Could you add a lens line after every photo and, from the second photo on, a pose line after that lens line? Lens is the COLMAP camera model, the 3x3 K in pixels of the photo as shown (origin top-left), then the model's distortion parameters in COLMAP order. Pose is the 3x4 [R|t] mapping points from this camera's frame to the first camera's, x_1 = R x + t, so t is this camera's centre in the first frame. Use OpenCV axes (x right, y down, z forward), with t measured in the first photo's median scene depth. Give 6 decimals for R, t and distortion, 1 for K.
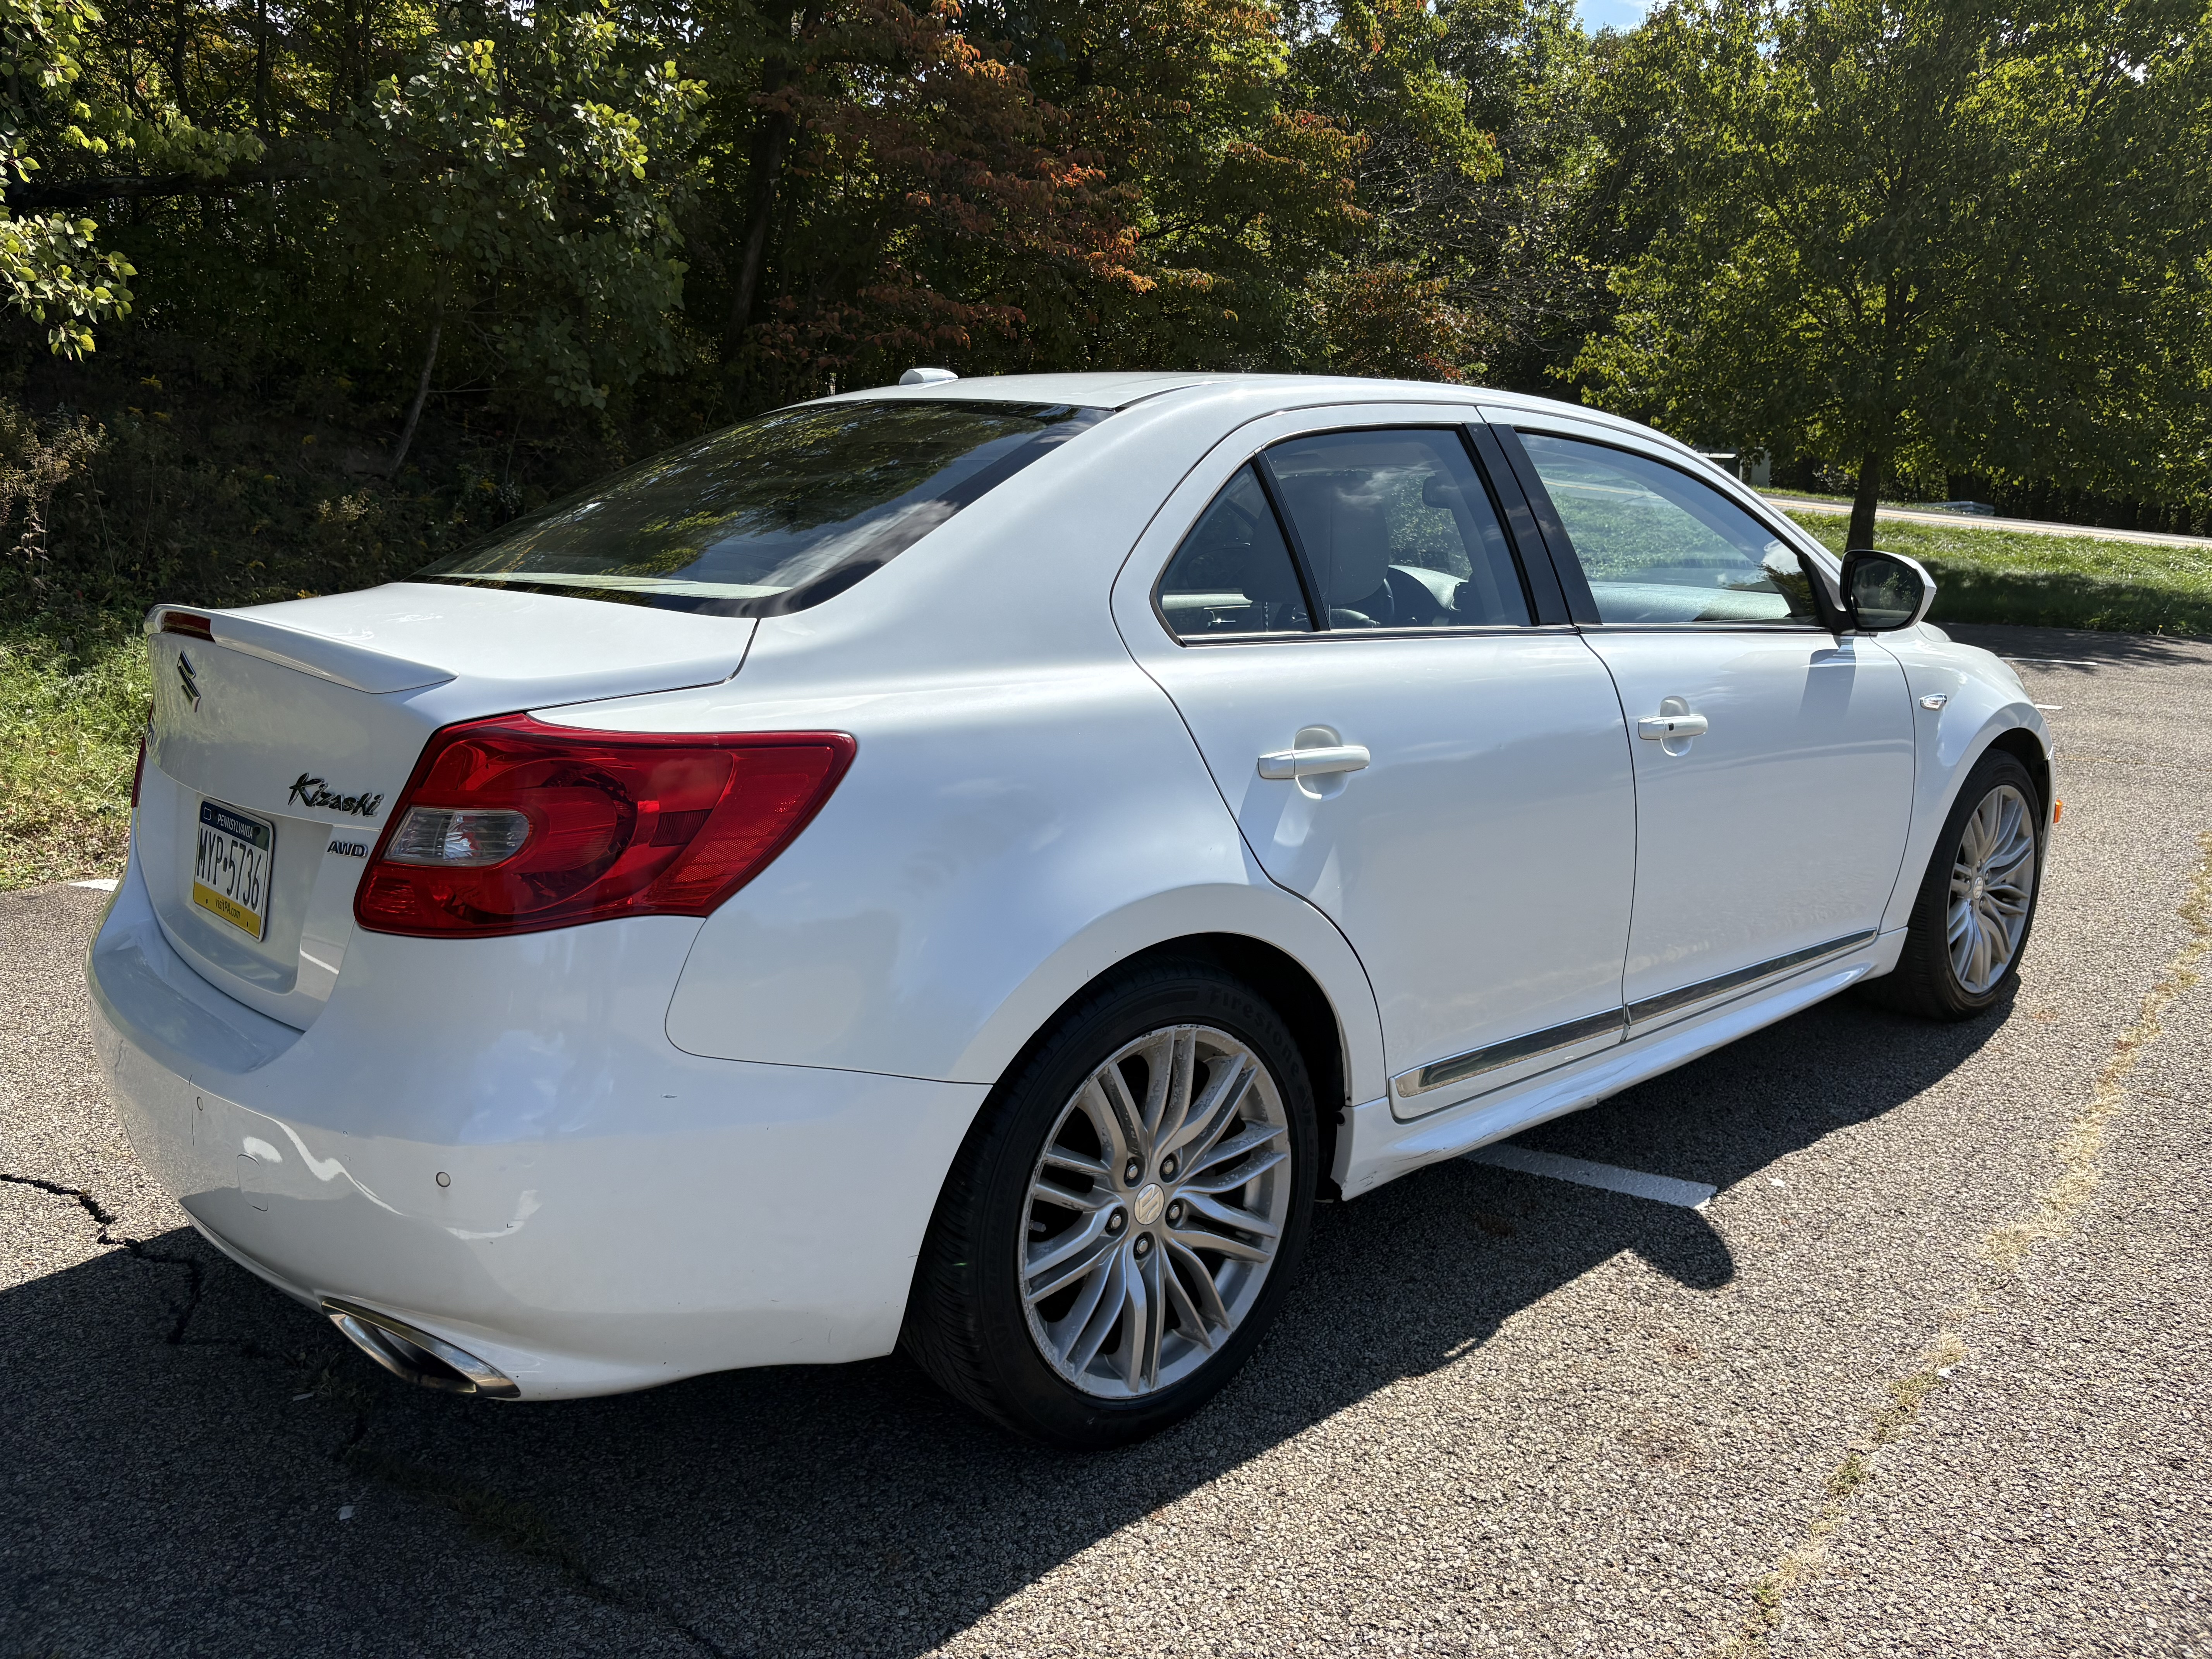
lens RADIAL K [[1684.1, 0, 1093.9], [0, 1684.1, 836.8], [0, 0, 1]] dist [0.007536, -0.012192]
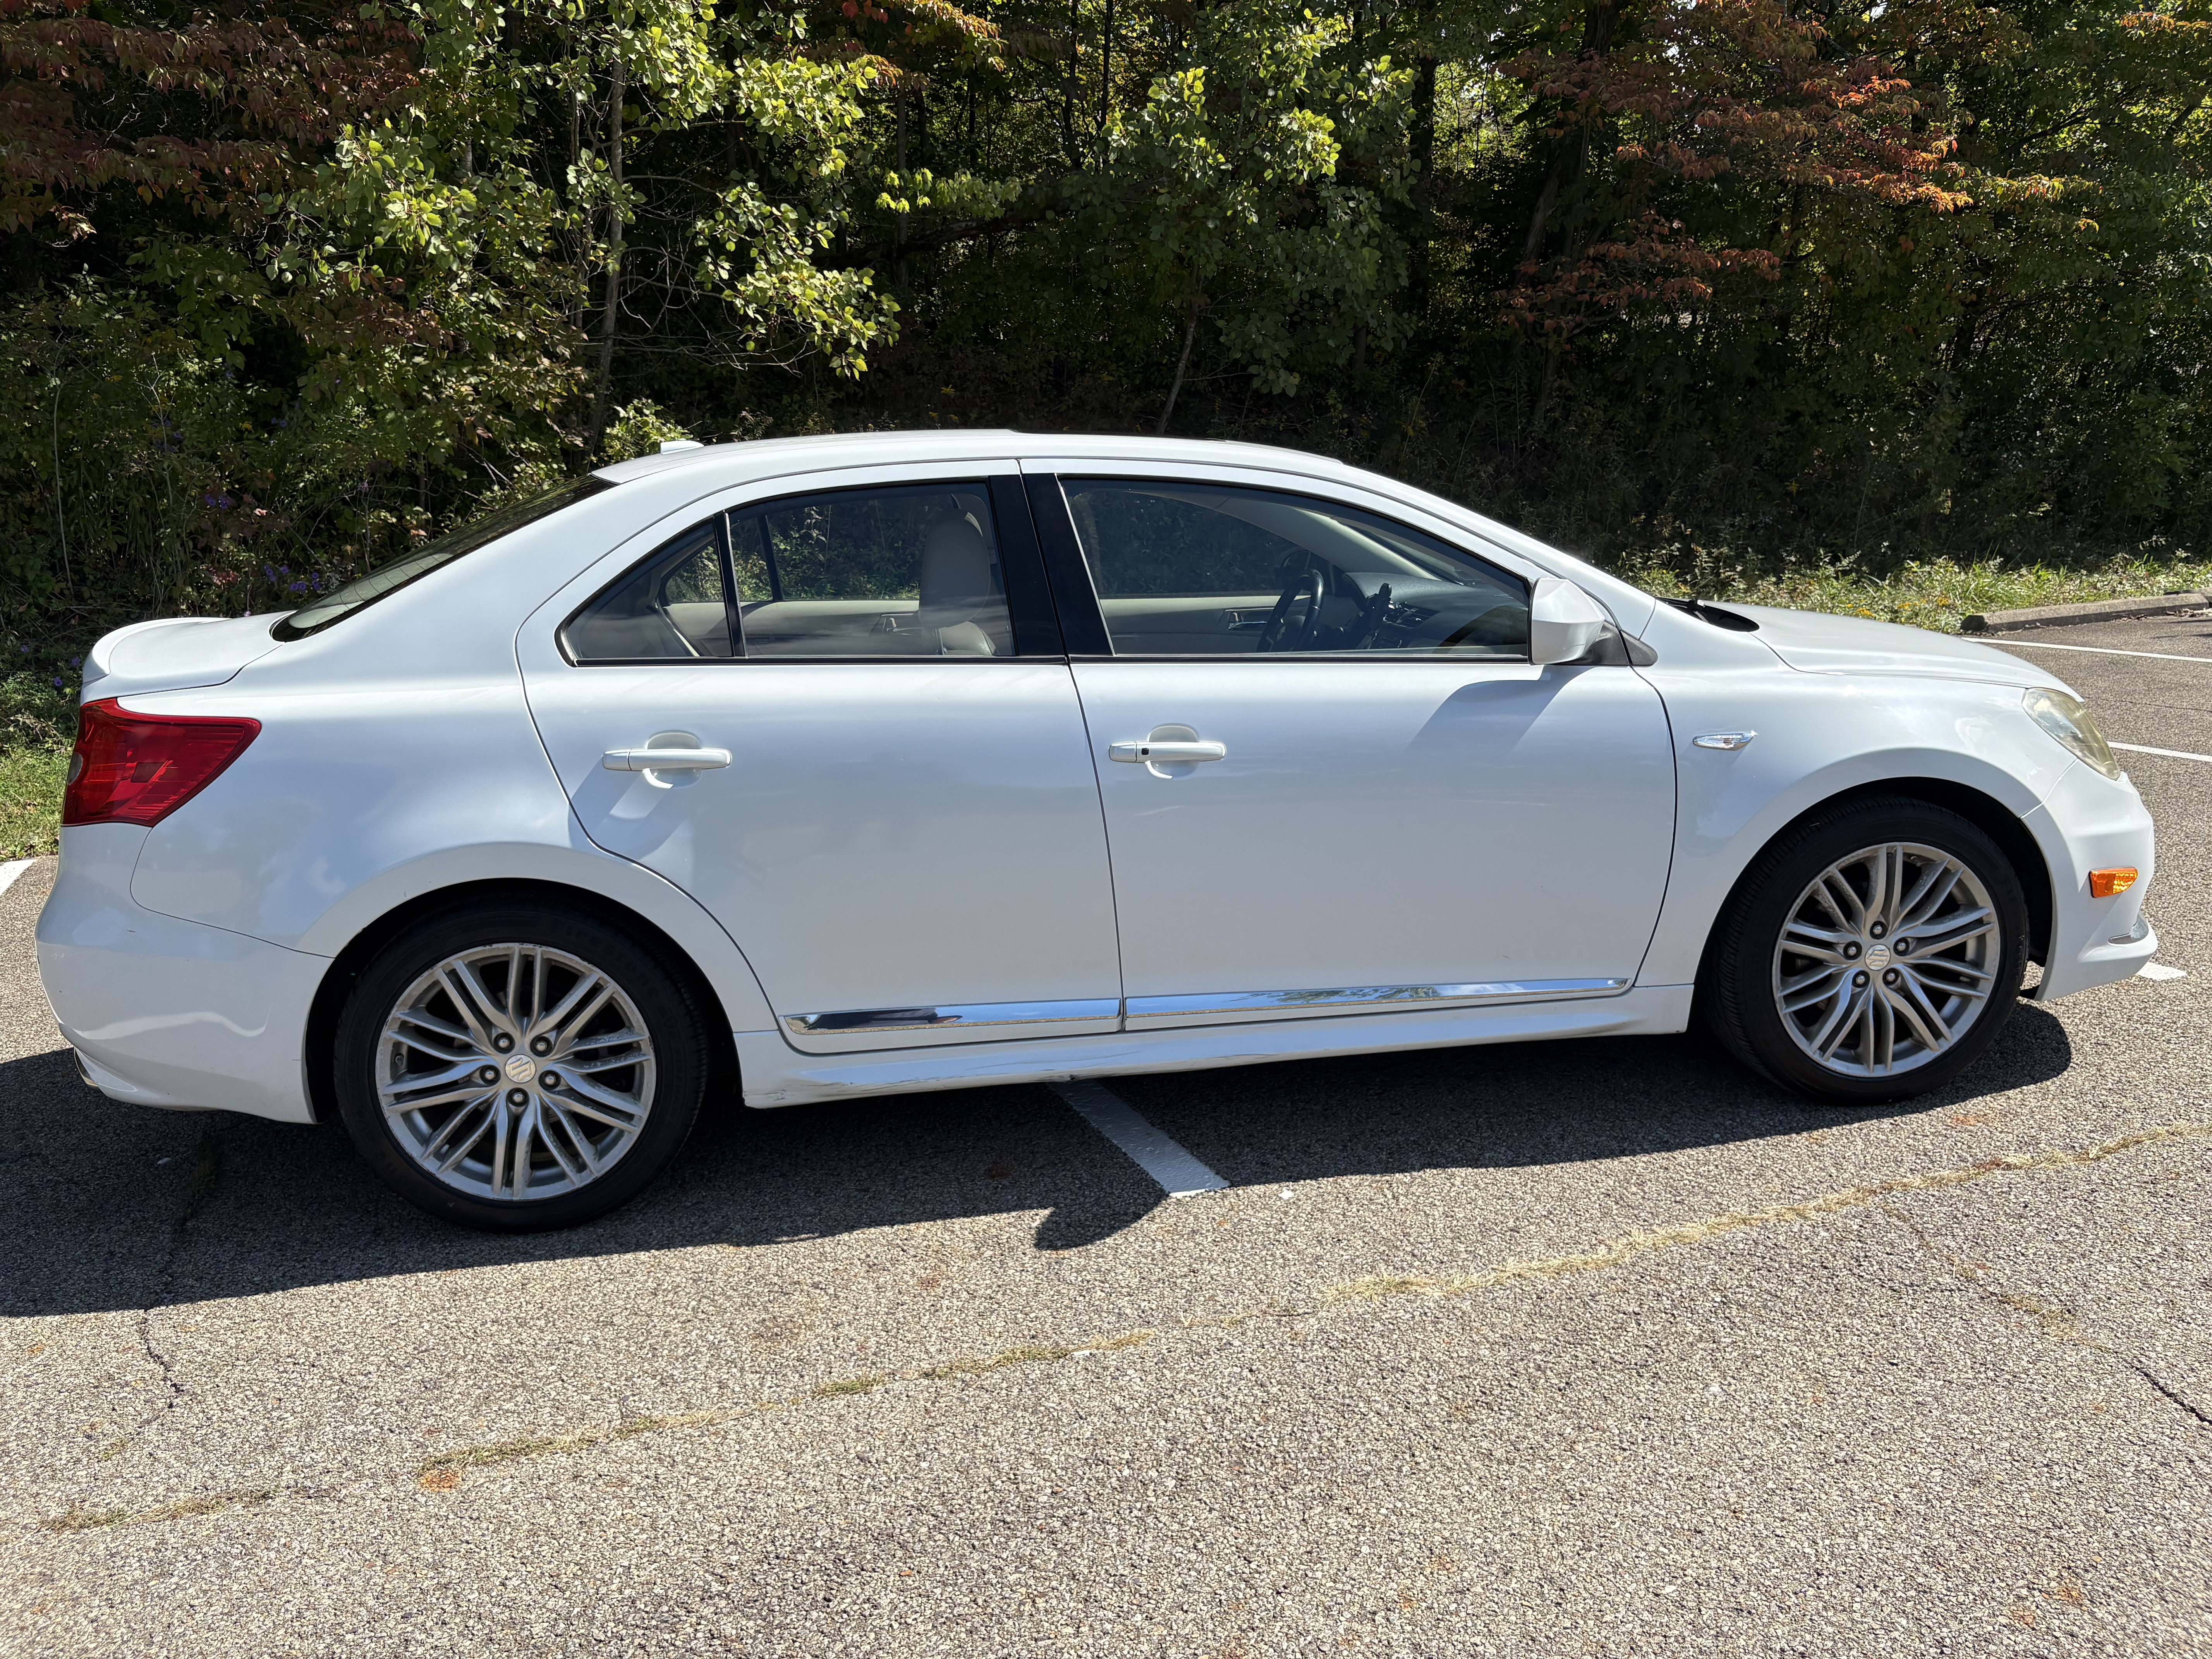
lens RADIAL K [[1677.3, 0, 1106.0], [0, 1677.3, 829.5], [0, 0, 1]] dist [0.027588, -0.002828]
pose [[0.829530, 0.094124, -0.550473, 1.022751], [-0.077662, 0.995560, 0.053195, -0.078147], [0.553036, -0.001376, 0.833156, 0.092024]]
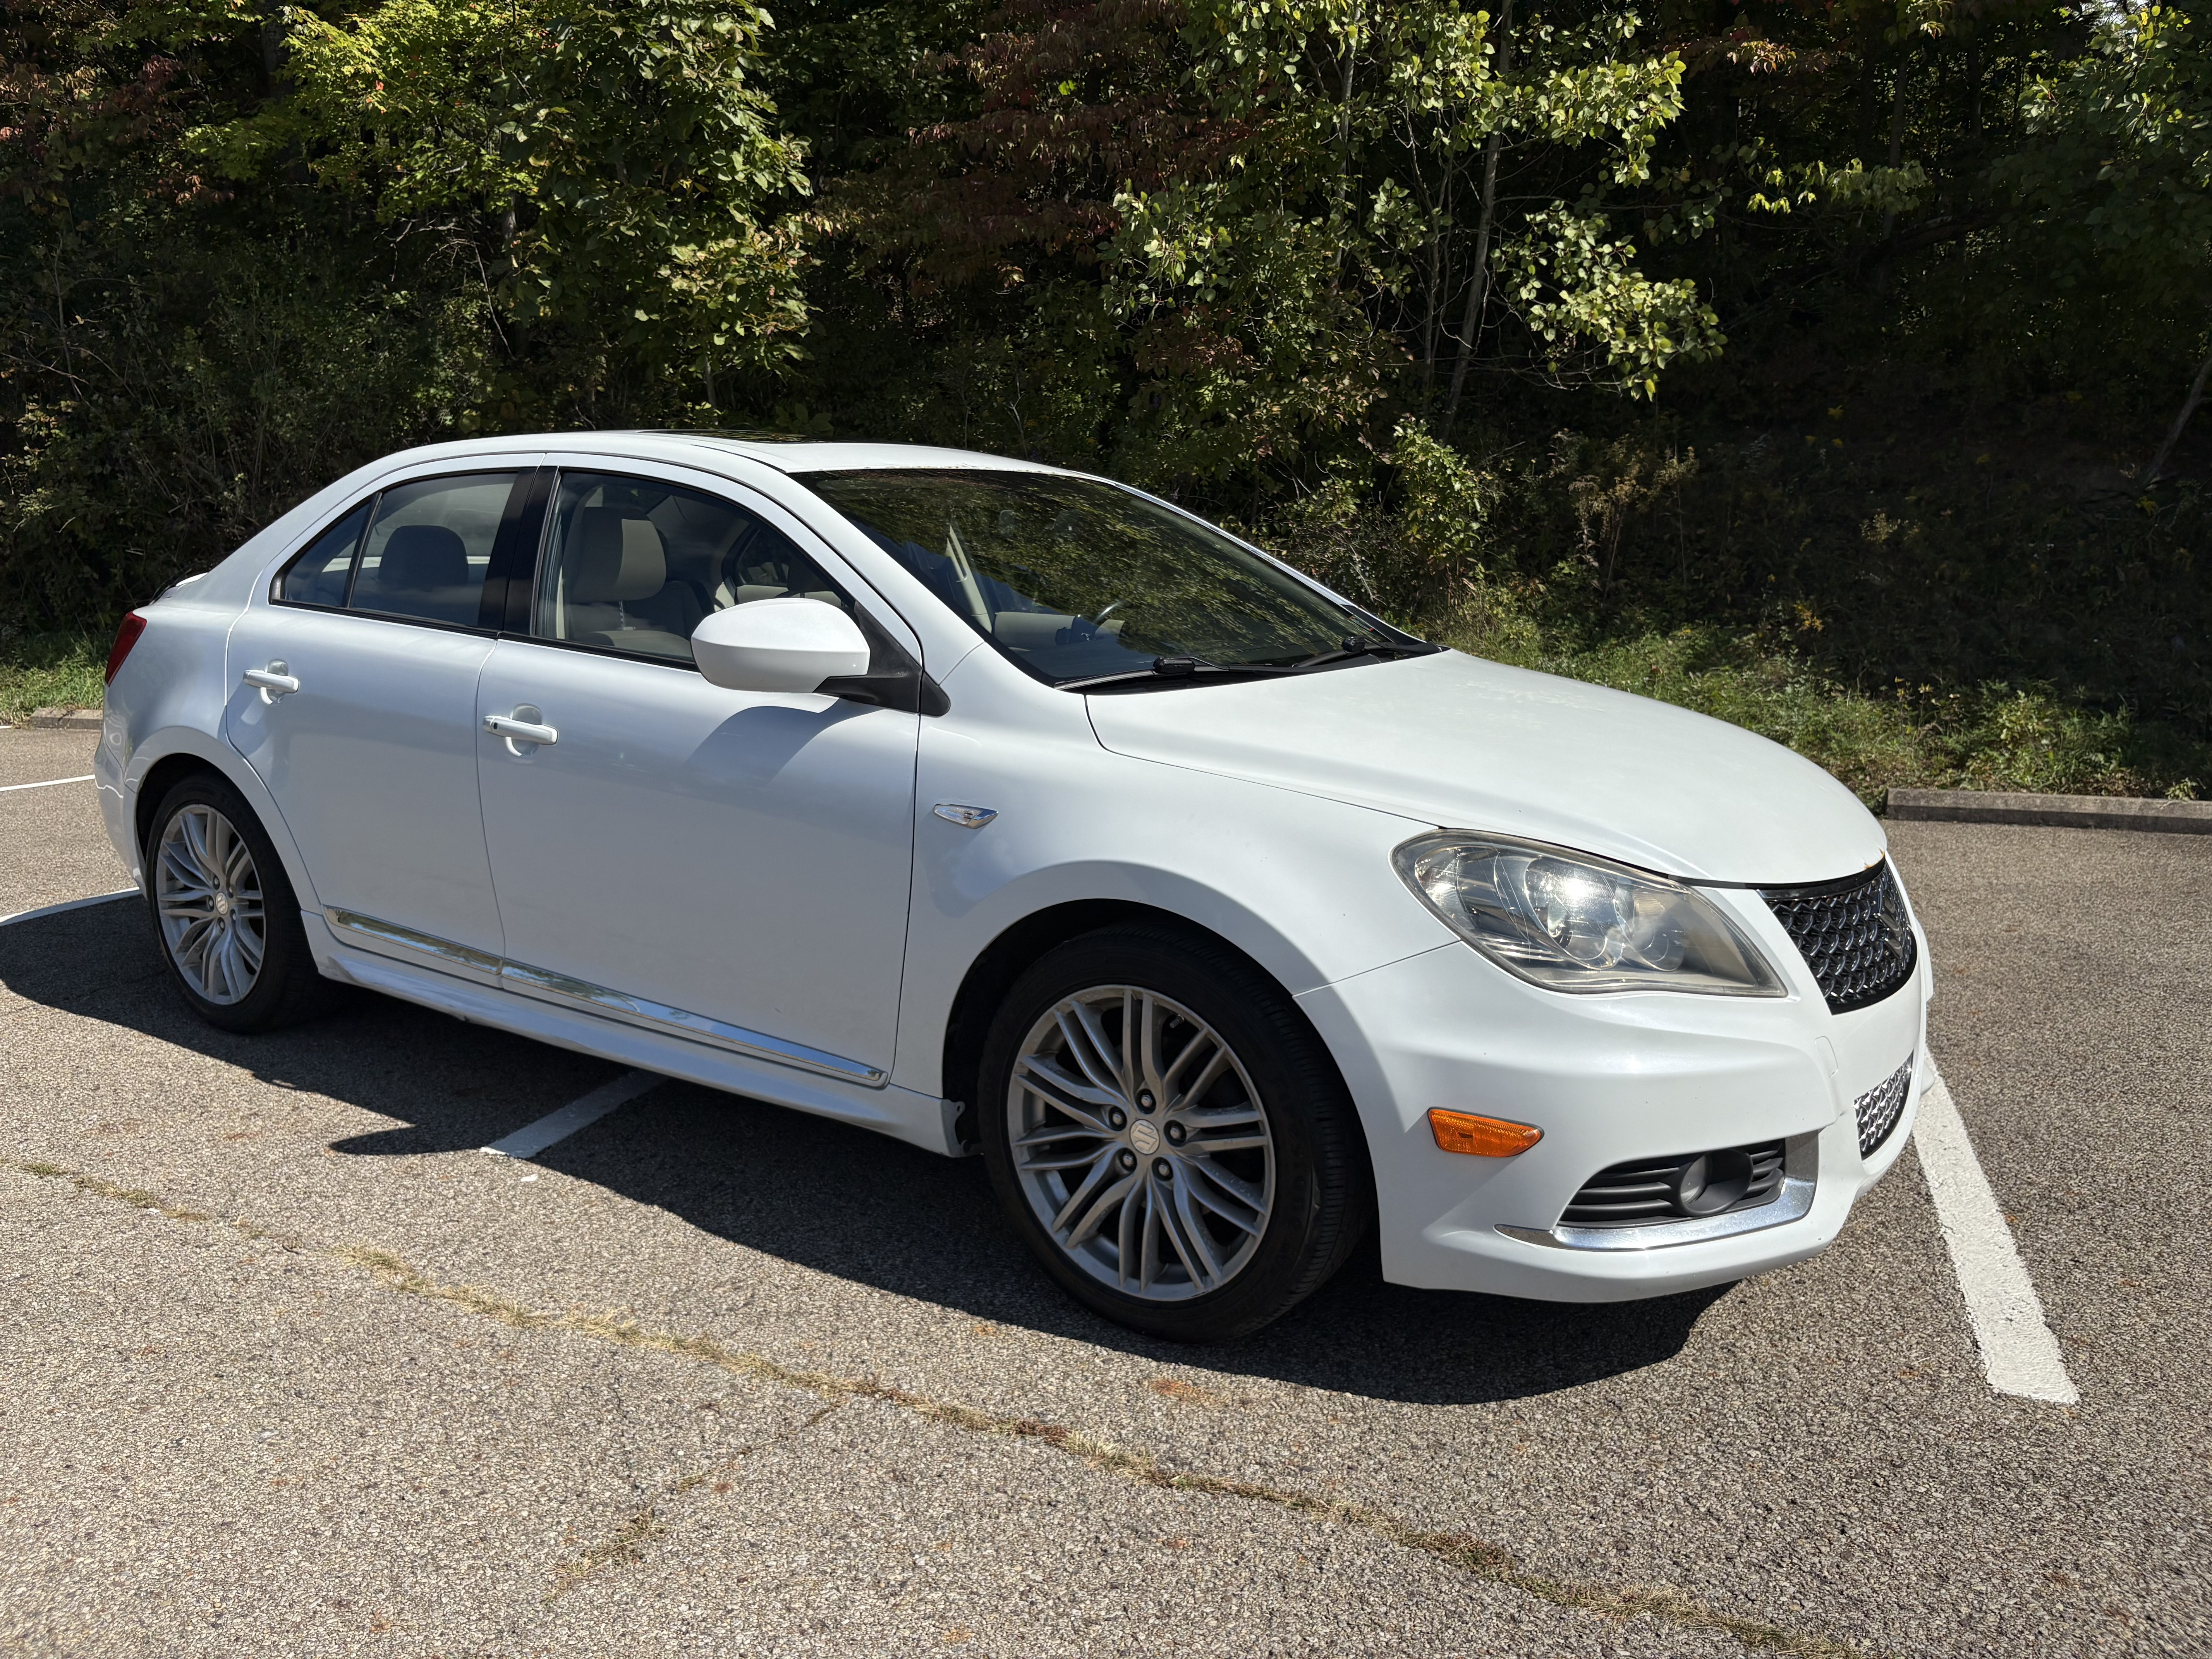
lens RADIAL K [[1684.1, 0, 1093.9], [0, 1684.1, 836.8], [0, 0, 1]] dist [0.007536, -0.012192]
pose [[0.218532, 0.191588, -0.956837, 1.737719], [-0.198545, 0.968757, 0.148629, -0.274666], [0.955418, 0.157495, 0.249743, 1.244955]]
